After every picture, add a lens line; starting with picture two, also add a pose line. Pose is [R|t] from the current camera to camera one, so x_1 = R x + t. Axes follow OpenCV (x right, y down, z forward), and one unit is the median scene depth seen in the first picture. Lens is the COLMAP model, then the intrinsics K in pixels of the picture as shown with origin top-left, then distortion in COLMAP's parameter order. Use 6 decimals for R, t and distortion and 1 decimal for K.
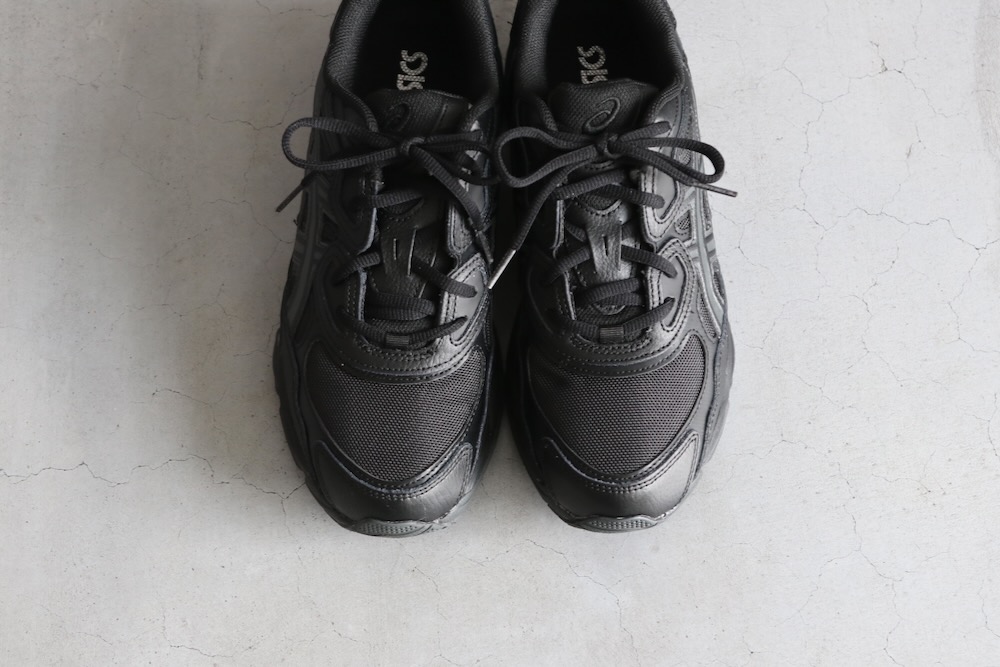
lens RADIAL K [[1597.7, 0, 500.0], [0, 1597.7, 333.5], [0, 0, 1]] dist [-0.012976, 0.028104]
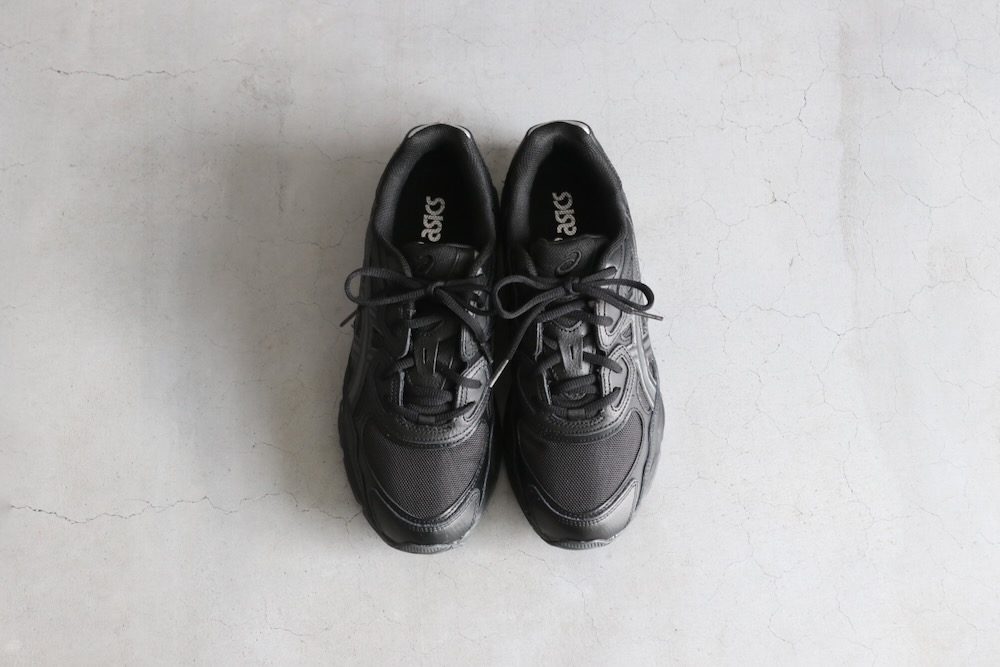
lens RADIAL K [[1296.0, 0, 500.0], [0, 1296.0, 333.5], [0, 0, 1]] dist [-0.032064, -0.076299]
pose [[0.999955, -0.009328, -0.001883, 0.004243], [0.009399, 0.999060, 0.042328, -0.117773], [0.001486, -0.042344, 0.999102, -0.150823]]
